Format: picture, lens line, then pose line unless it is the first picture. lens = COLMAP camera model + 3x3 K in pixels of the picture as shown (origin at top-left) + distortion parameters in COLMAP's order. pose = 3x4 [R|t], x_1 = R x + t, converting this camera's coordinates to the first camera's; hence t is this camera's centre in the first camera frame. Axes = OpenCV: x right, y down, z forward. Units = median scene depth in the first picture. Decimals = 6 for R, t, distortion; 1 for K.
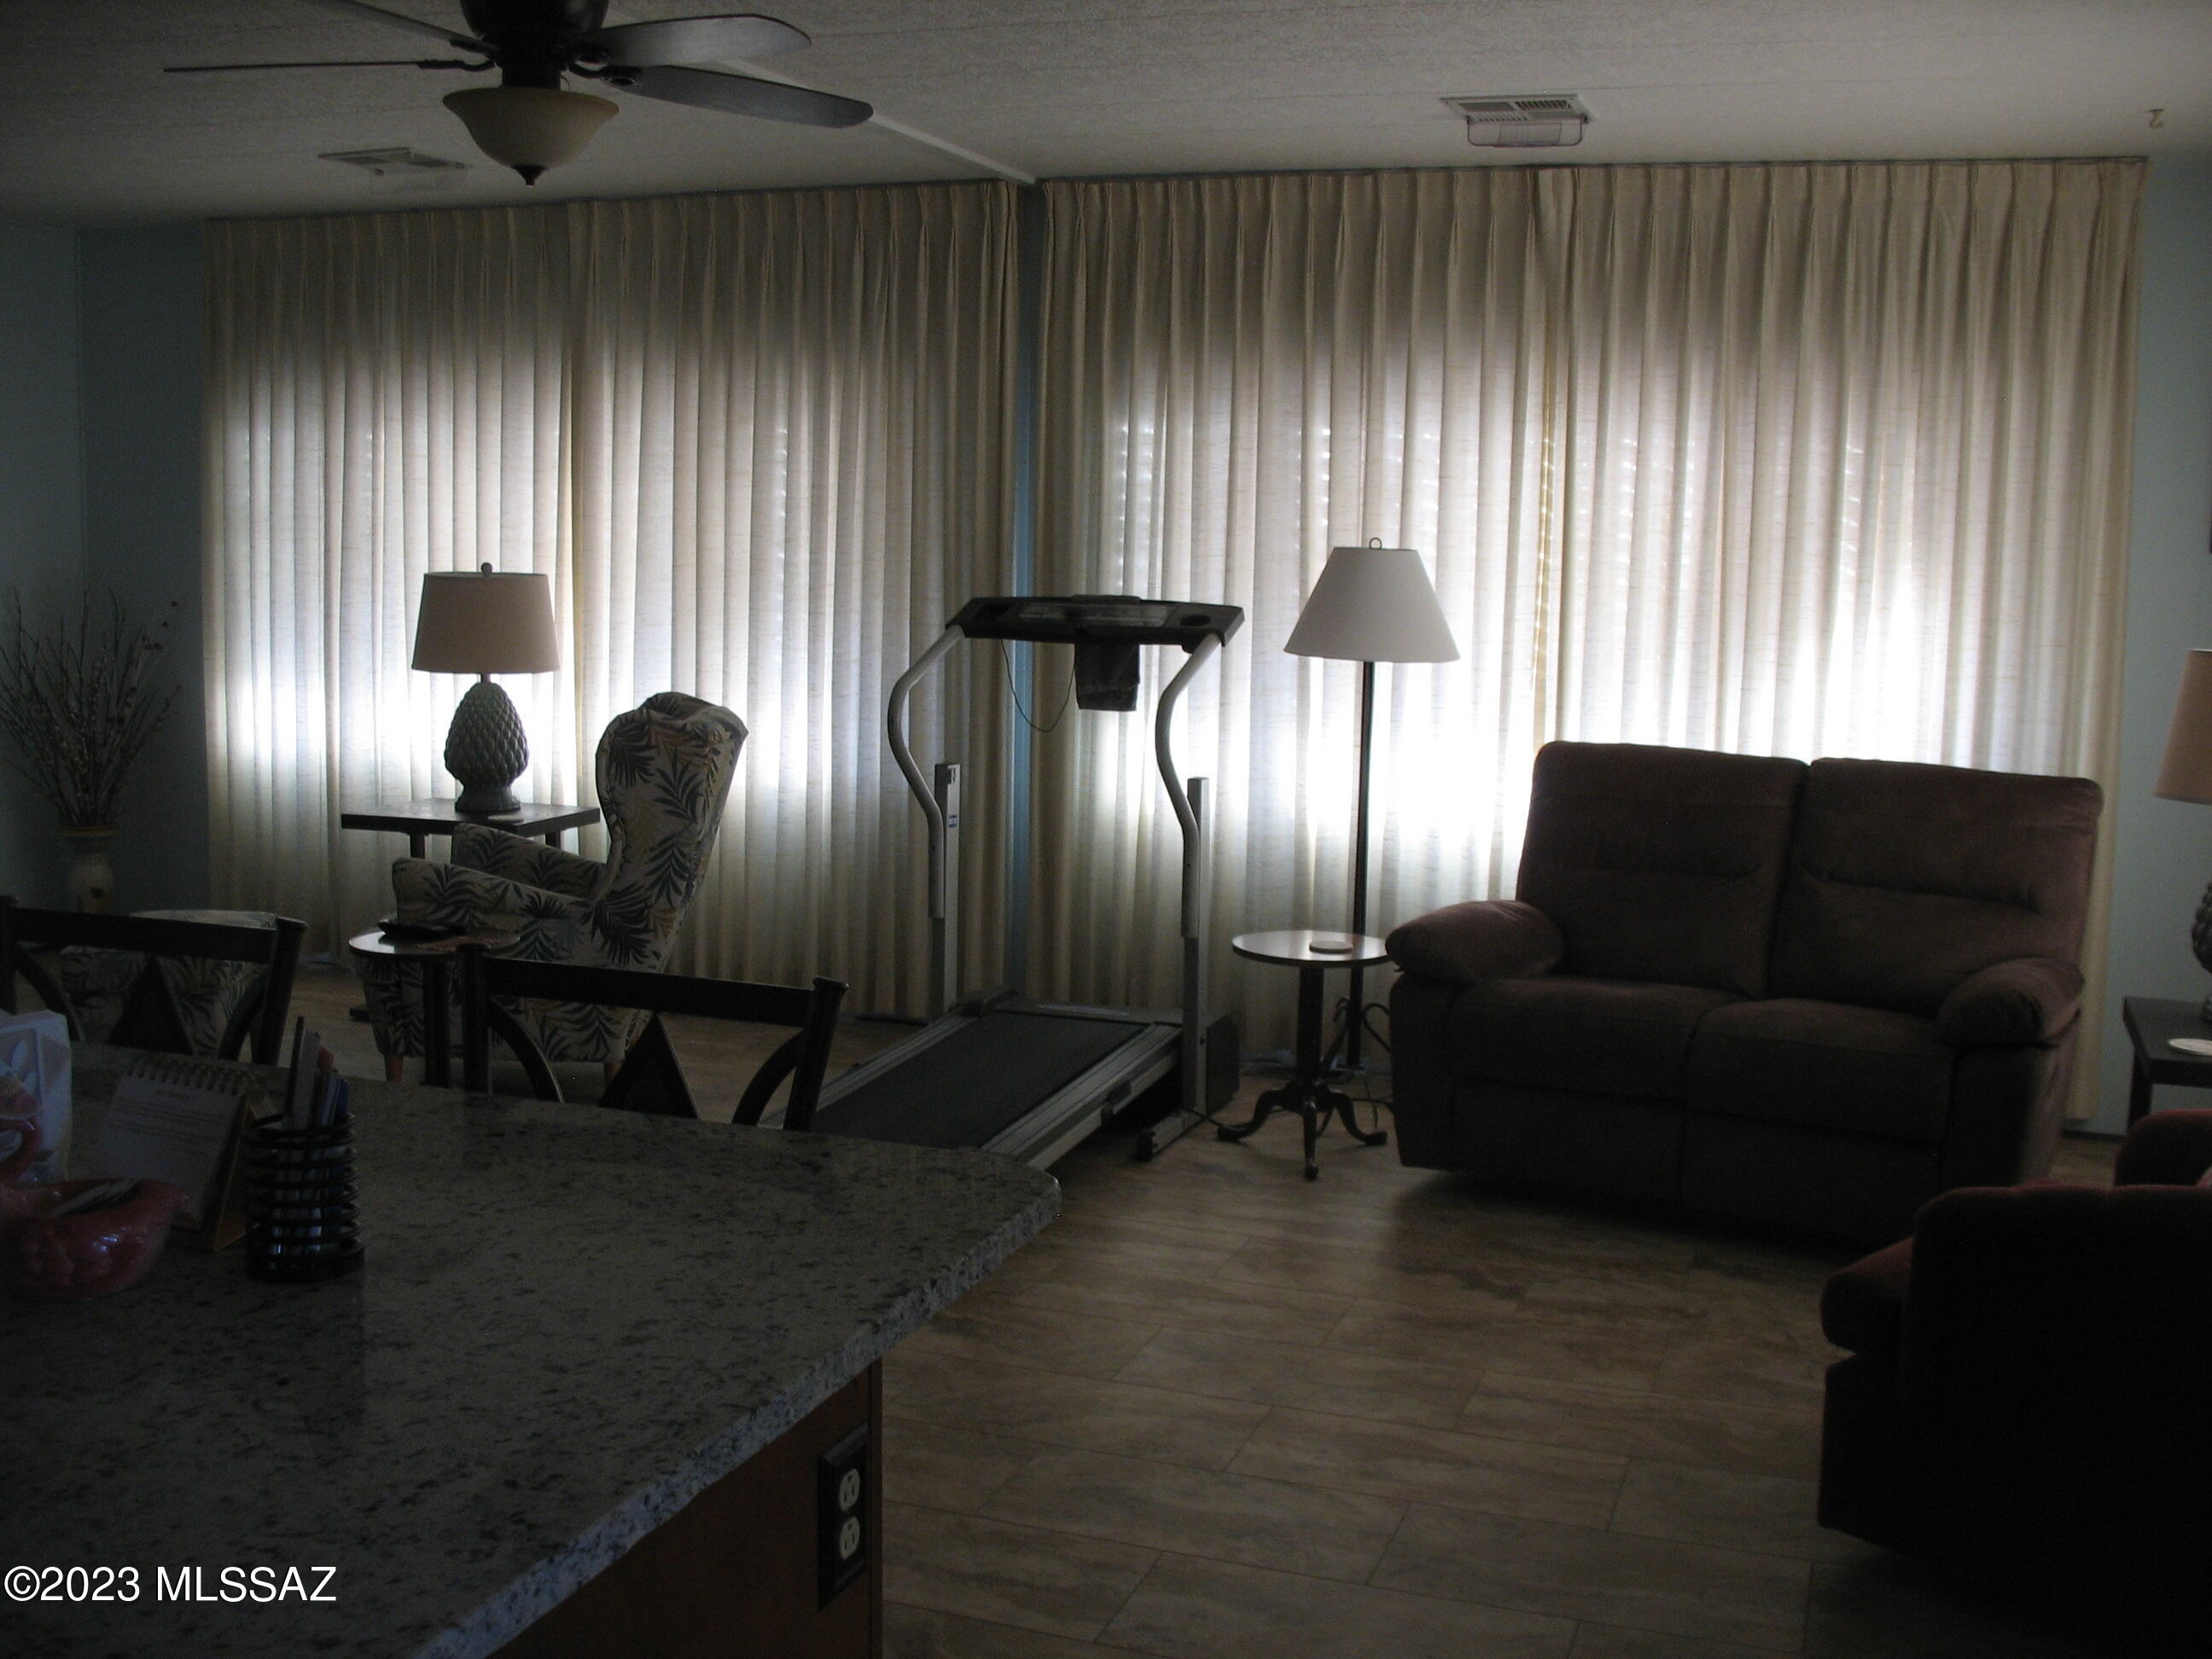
lens RADIAL K [[2300.0, 0, 1112.5], [0, 2300.0, 847.0], [0, 0, 1]] dist [-0.192386, 0.216404]
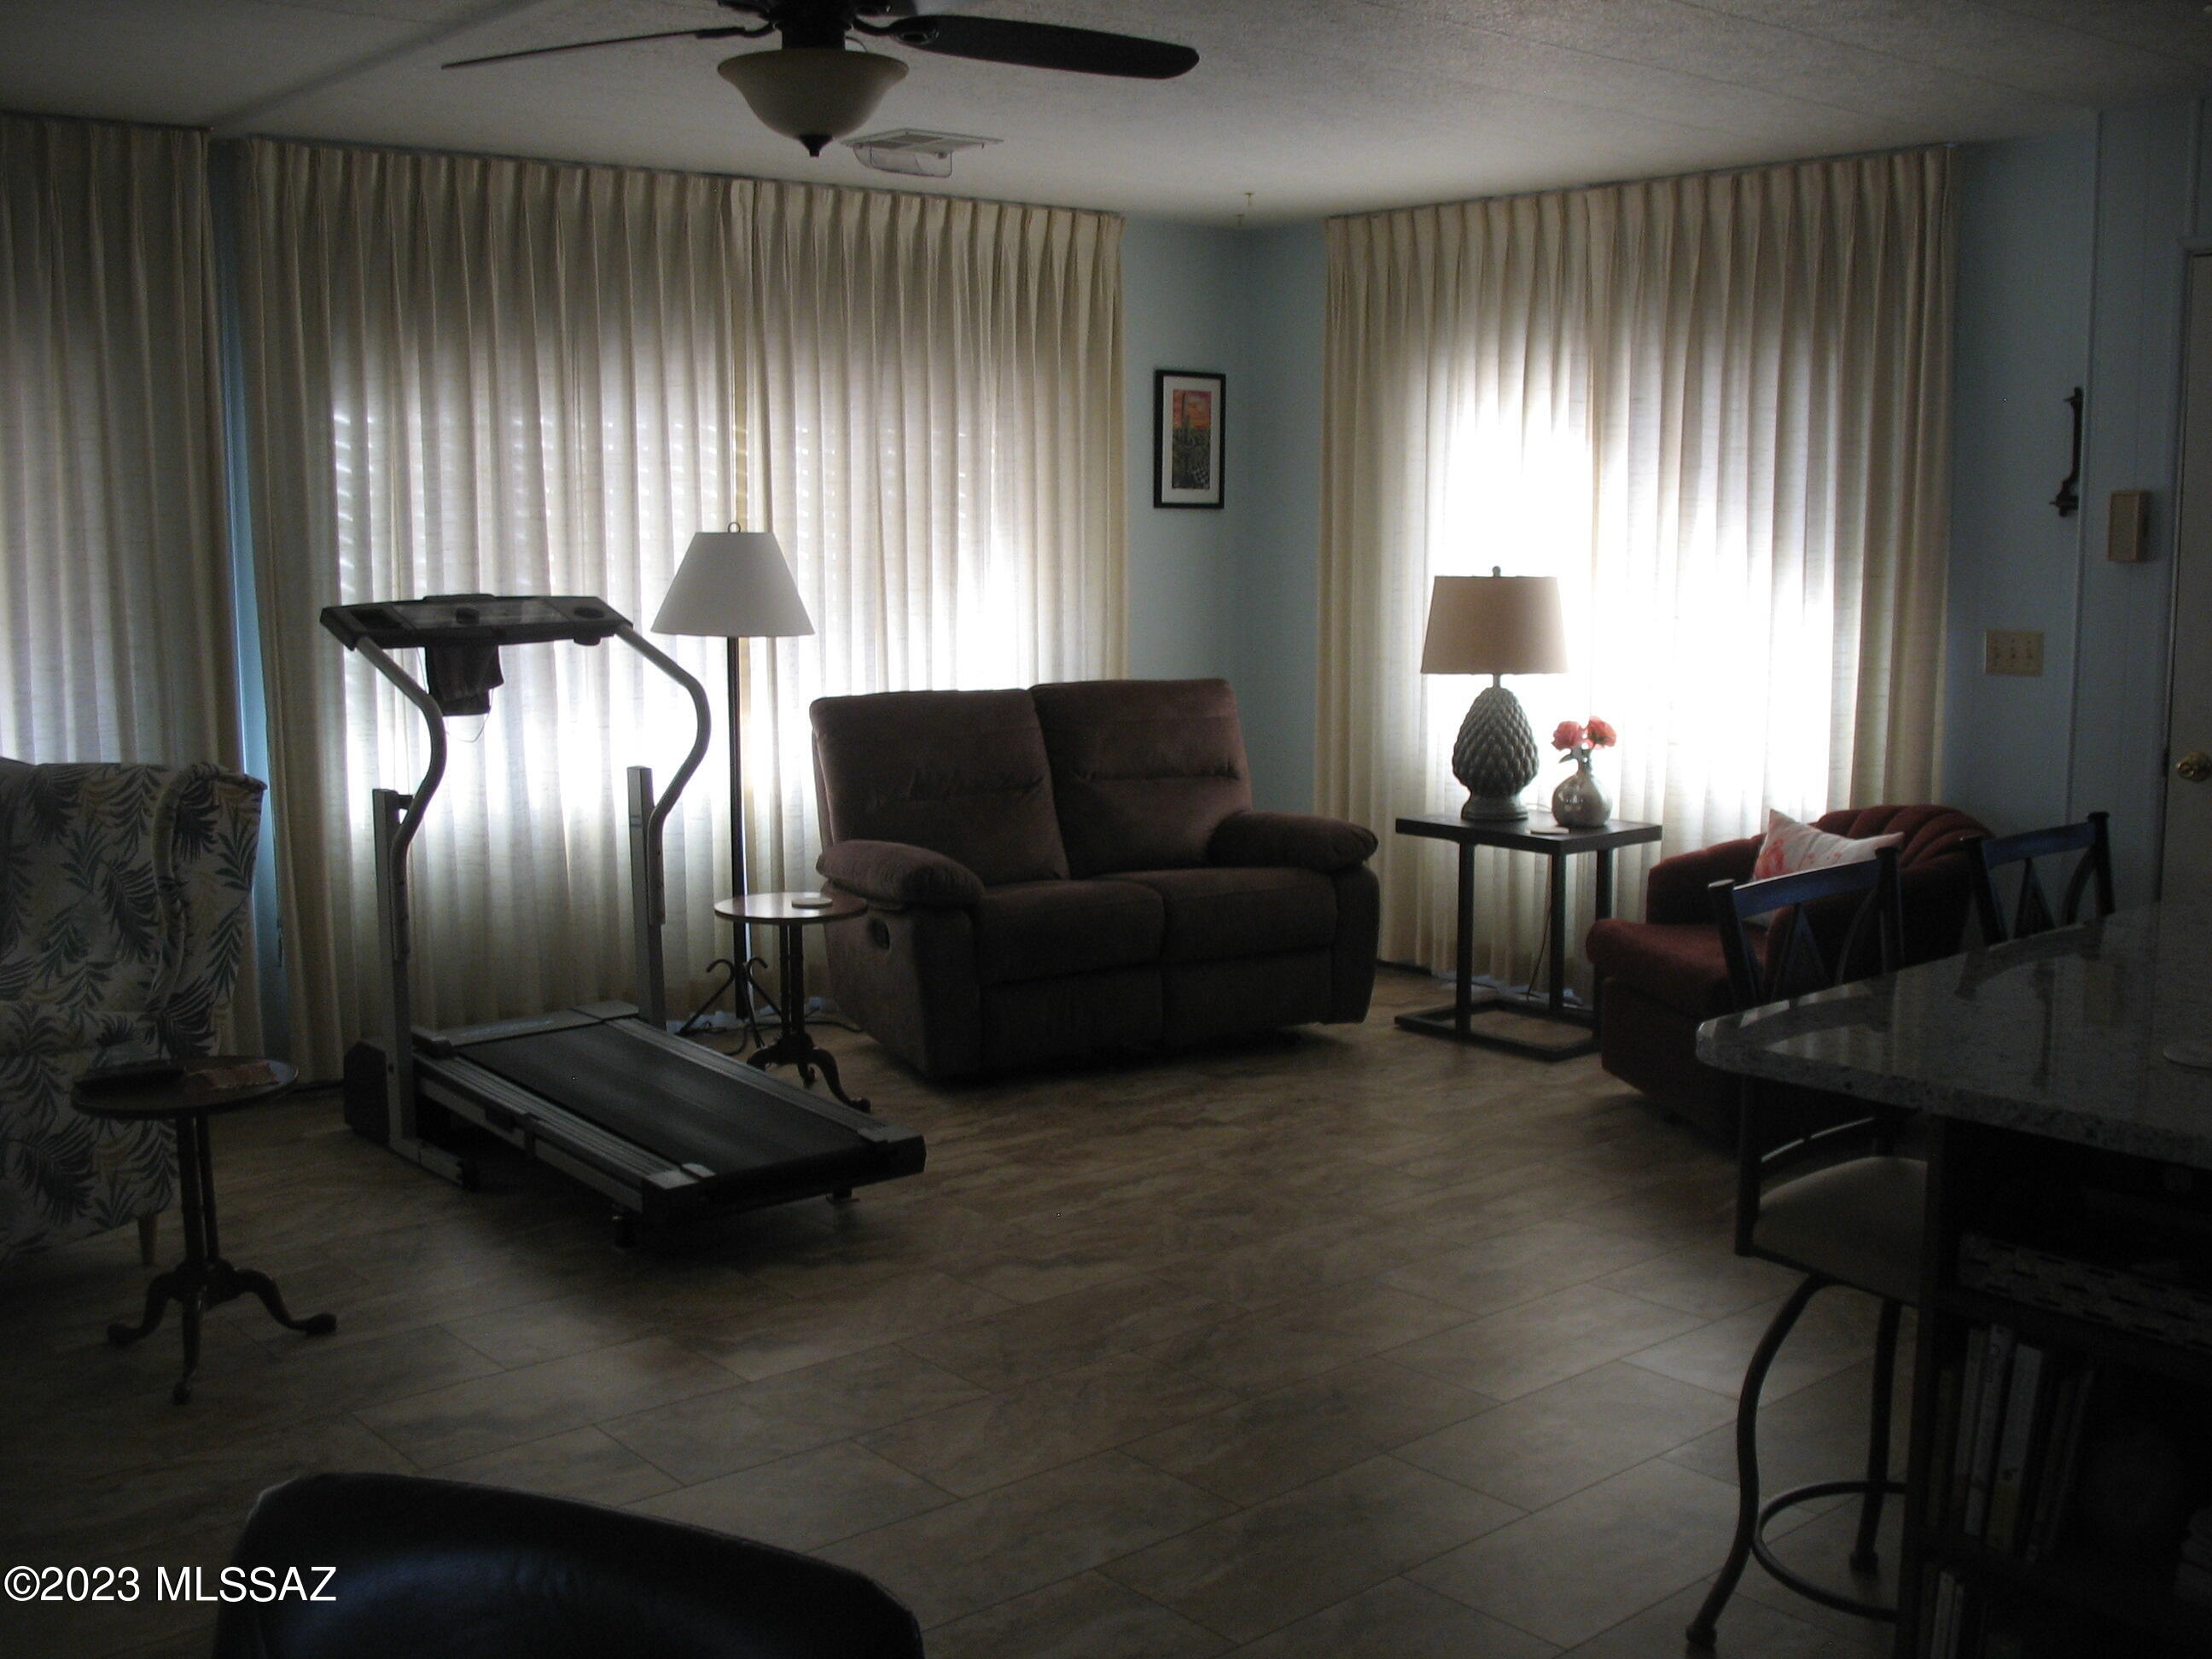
lens RADIAL K [[2300.0, 0, 1112.5], [0, 2300.0, 847.0], [0, 0, 1]] dist [-0.192386, 0.216404]
pose [[0.504814, -0.149110, 0.850253, -0.843420], [0.132938, 0.986647, 0.094101, -0.073290], [-0.852931, 0.065527, 0.517895, 0.363672]]
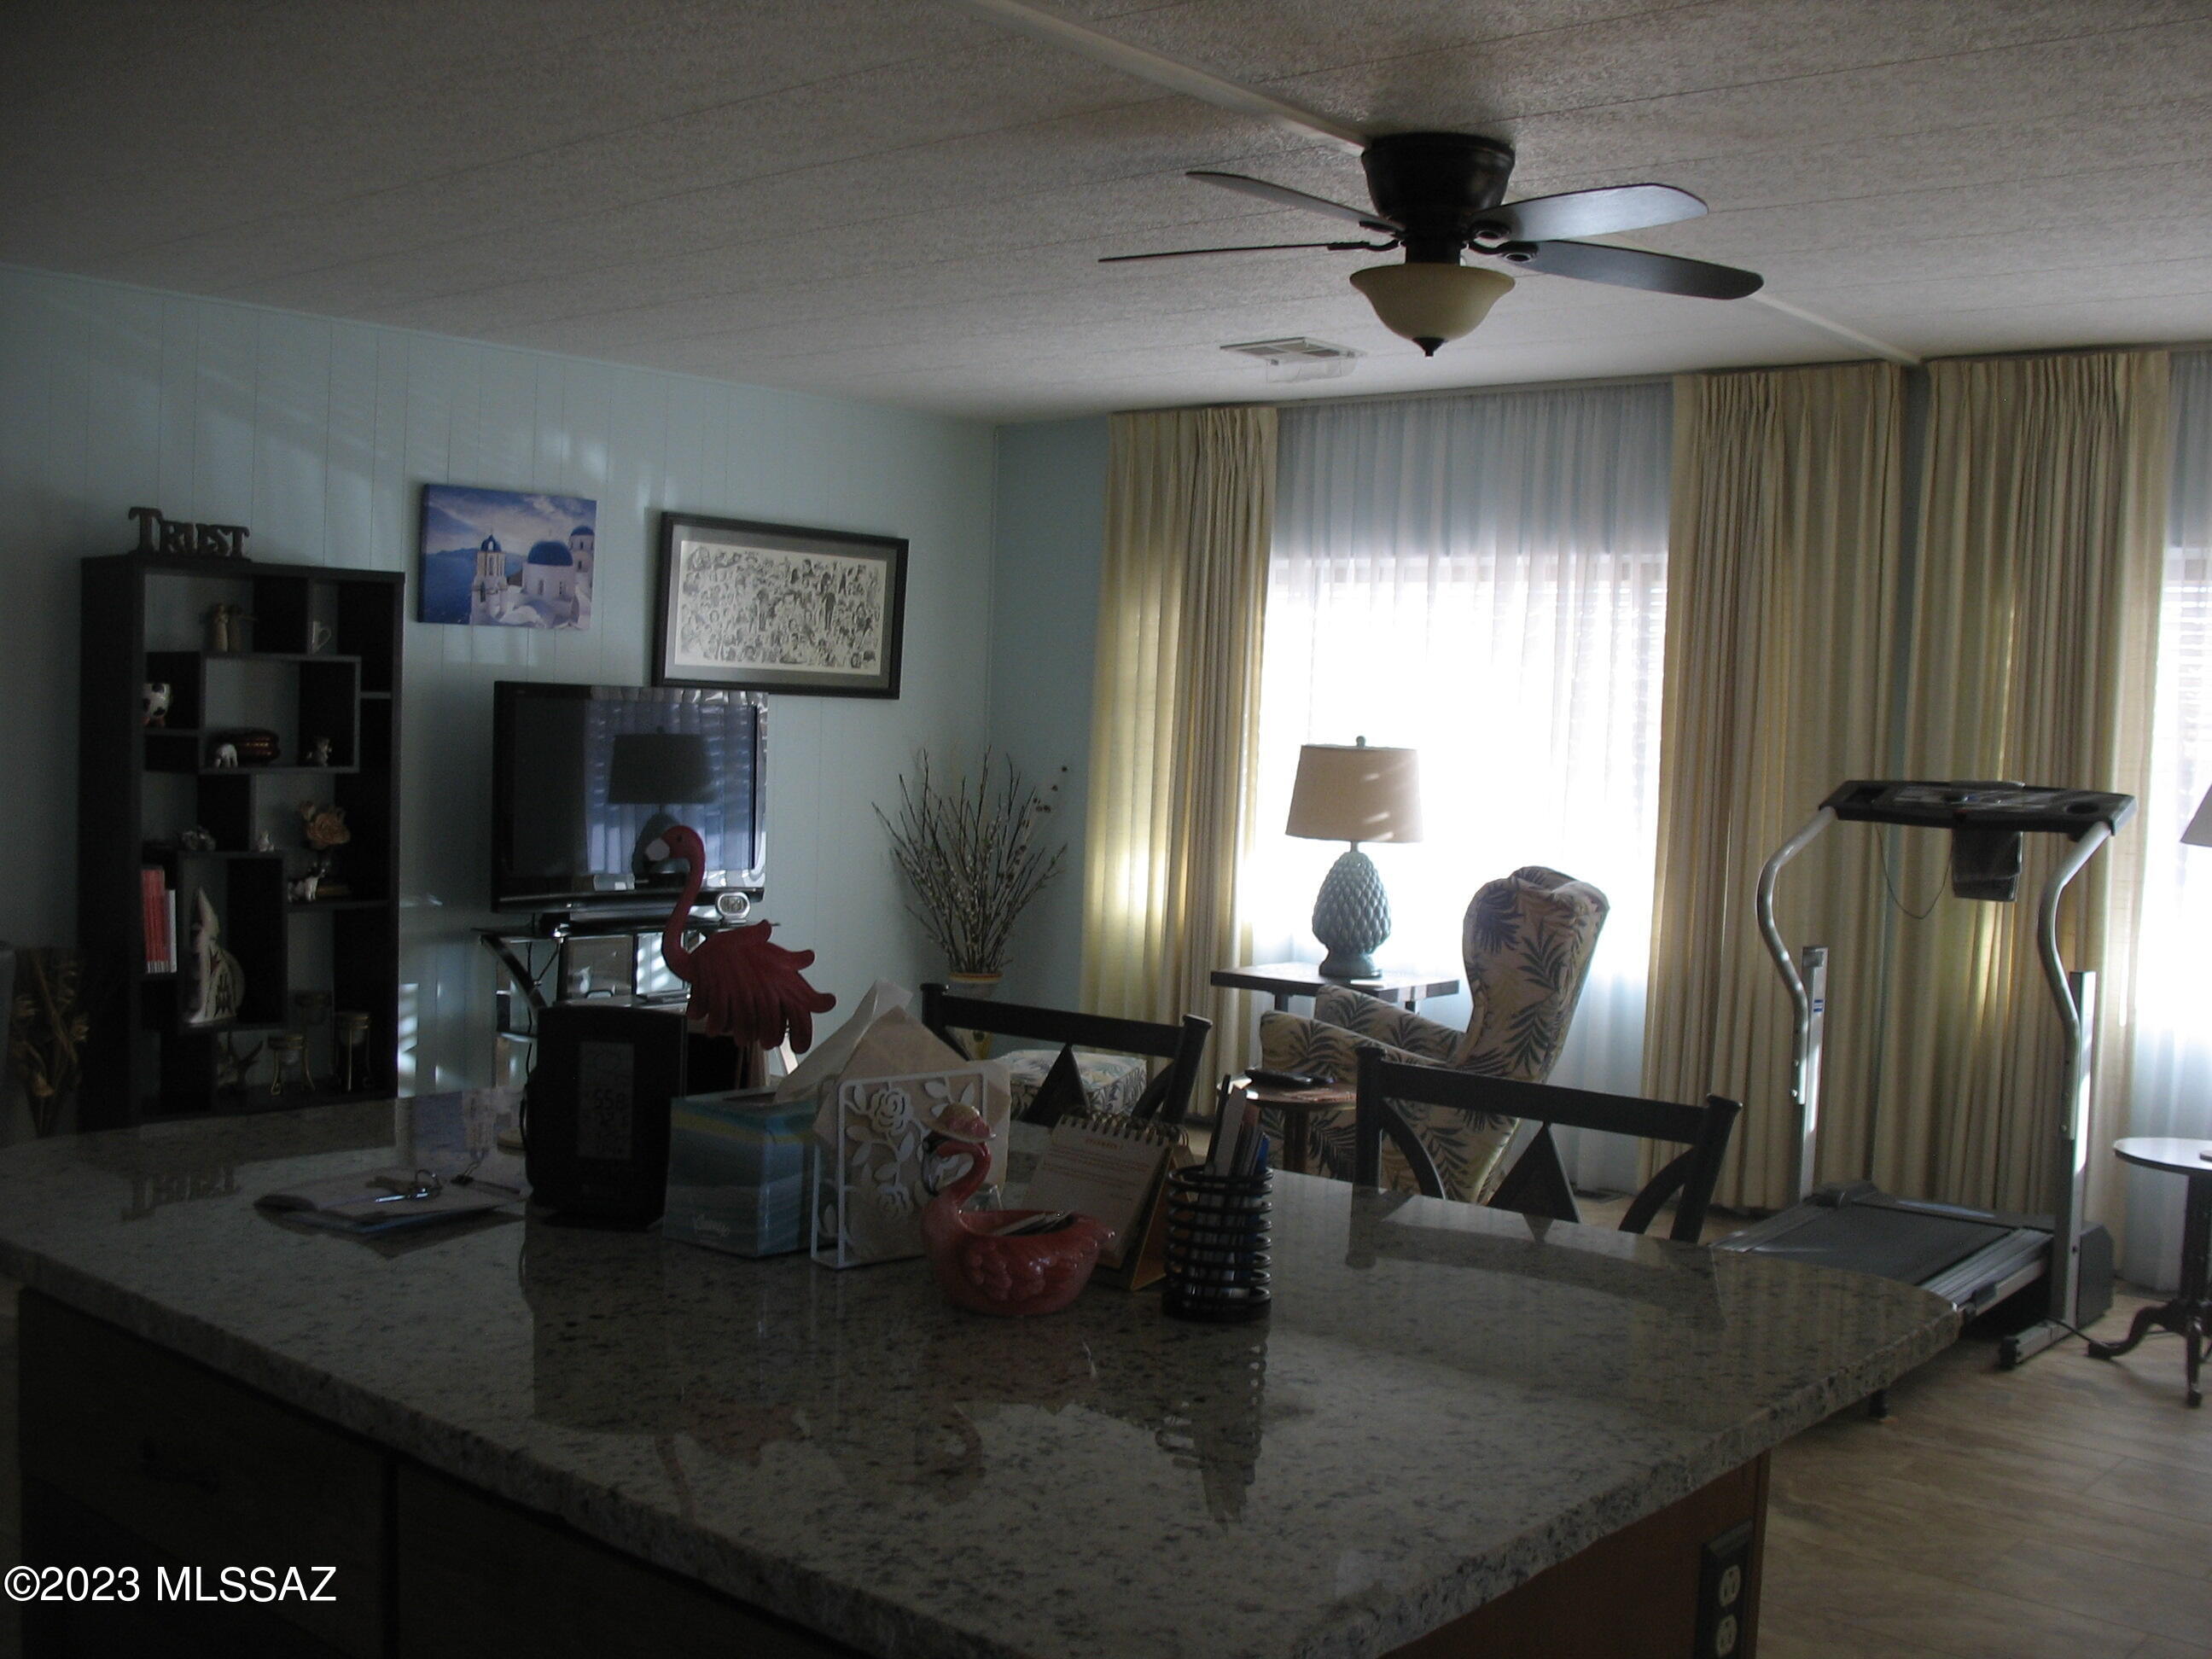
lens RADIAL K [[2300.0, 0, 1112.5], [0, 2300.0, 847.0], [0, 0, 1]] dist [-0.192386, 0.216404]
pose [[0.933692, 0.030941, -0.356738, -0.010697], [-0.063204, 0.994858, -0.079135, 0.020612], [0.352455, 0.096435, 0.930847, -0.011784]]
